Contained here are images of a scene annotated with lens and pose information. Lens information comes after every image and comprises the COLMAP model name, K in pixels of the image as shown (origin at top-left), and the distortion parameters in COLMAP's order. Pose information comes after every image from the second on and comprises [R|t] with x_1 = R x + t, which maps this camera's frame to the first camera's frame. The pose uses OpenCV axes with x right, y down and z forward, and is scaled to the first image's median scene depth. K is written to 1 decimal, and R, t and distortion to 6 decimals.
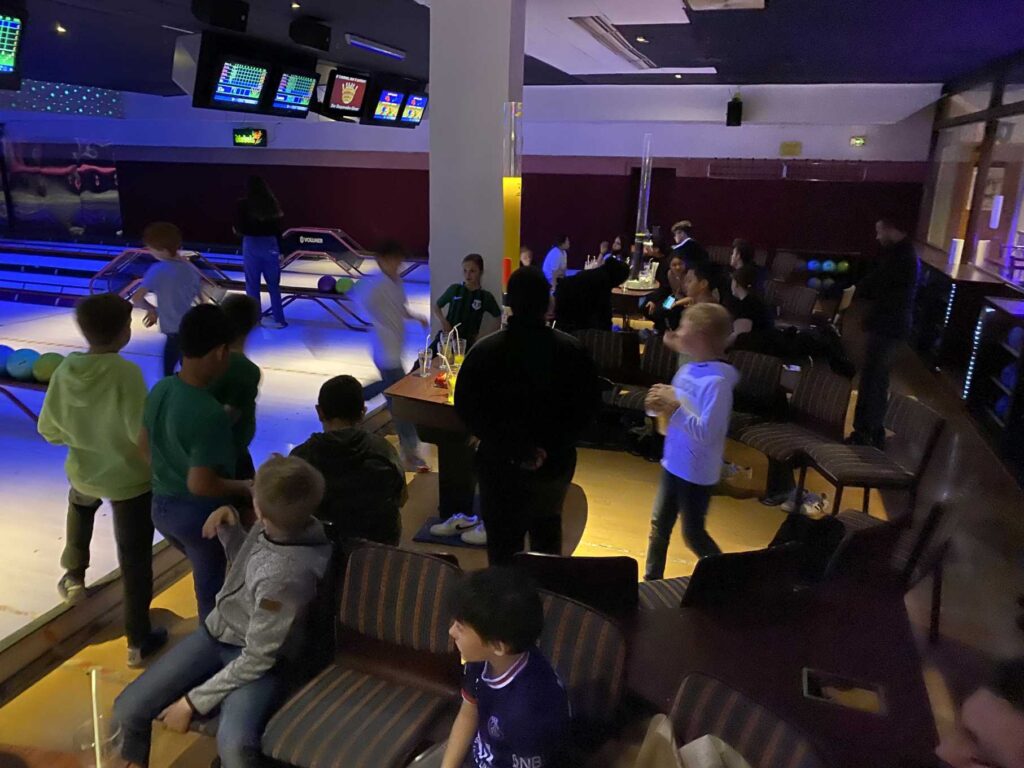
lens RADIAL K [[788.0, 0, 512.0], [0, 788.0, 384.0], [0, 0, 1]] dist [0.051097, -0.049404]
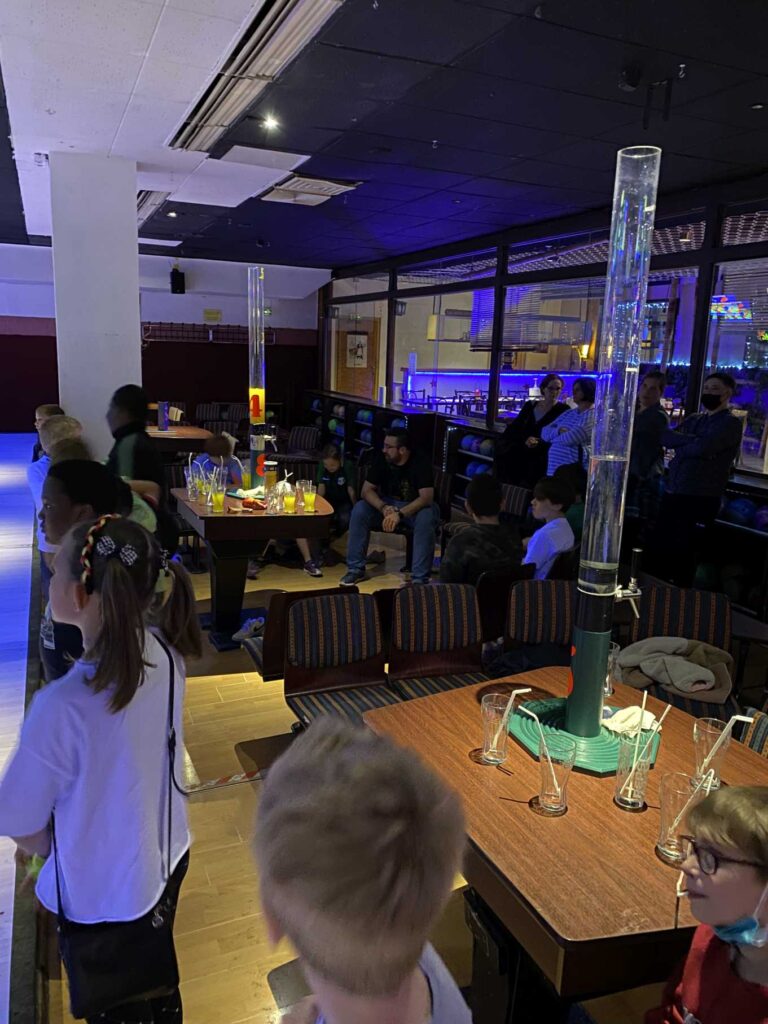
lens RADIAL K [[785.6, 0, 384.0], [0, 785.6, 512.0], [0, 0, 1]] dist [0.126168, -0.268181]
pose [[0.764108, -0.132432, 0.631348, -0.245247], [0.163614, 0.986484, 0.008907, 0.014083], [-0.623995, 0.096492, 0.775448, -0.014900]]
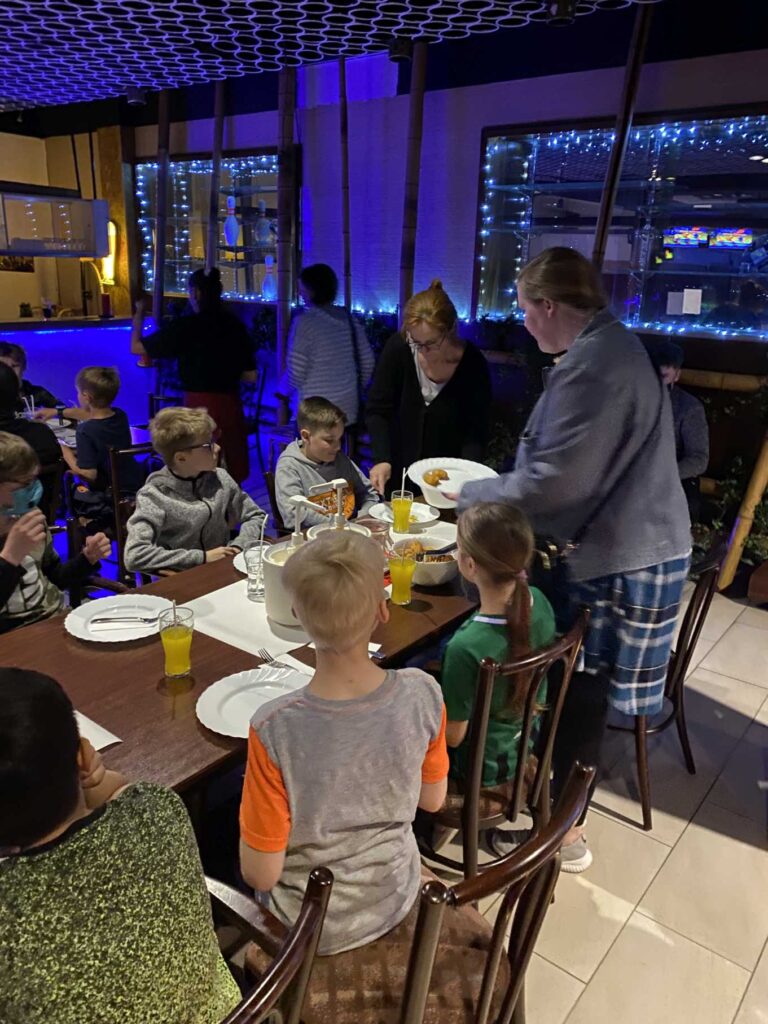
lens RADIAL K [[788.0, 0, 388.4], [0, 788.0, 496.2], [0, 0, 1]] dist [0.051097, -0.049404]
pose [[0.355929, -0.271671, 0.894153, 0.430203], [0.236218, 0.951895, 0.195186, -0.096576], [-0.904166, 0.141743, 0.402980, 0.402038]]
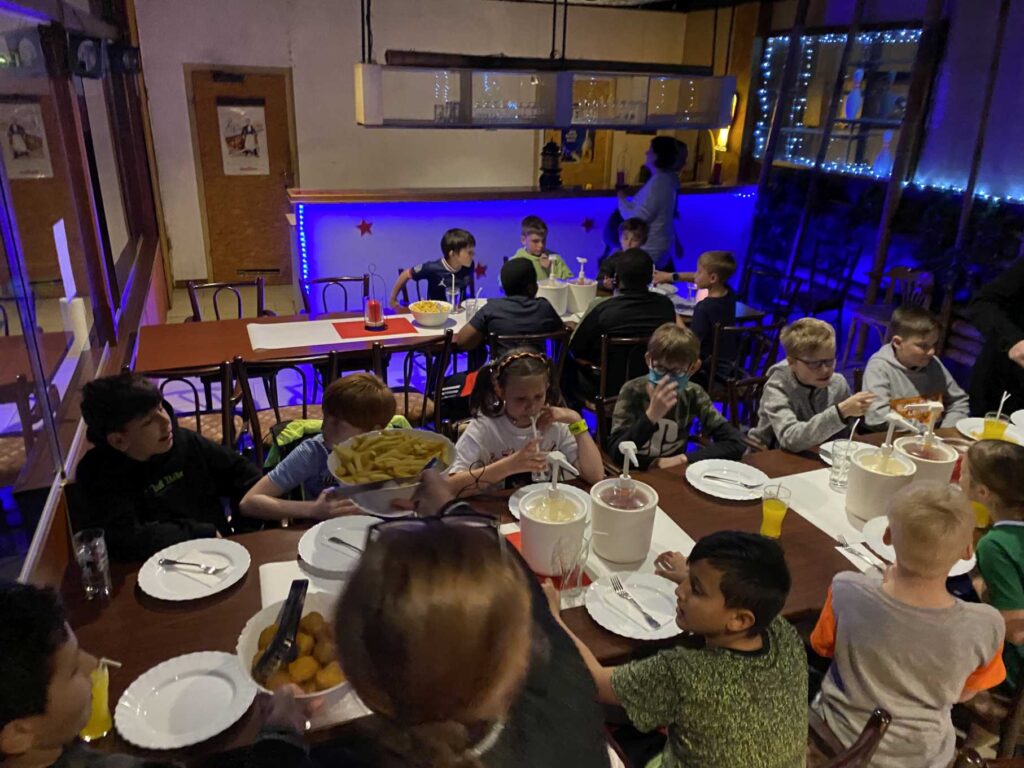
lens RADIAL K [[788.0, 0, 512.0], [0, 788.0, 384.0], [0, 0, 1]] dist [0.051097, -0.049404]
pose [[0.789718, -0.222296, 0.571778, 0.379025], [0.162535, 0.974548, 0.154399, -0.126432], [-0.591547, -0.028998, 0.805749, 0.380728]]
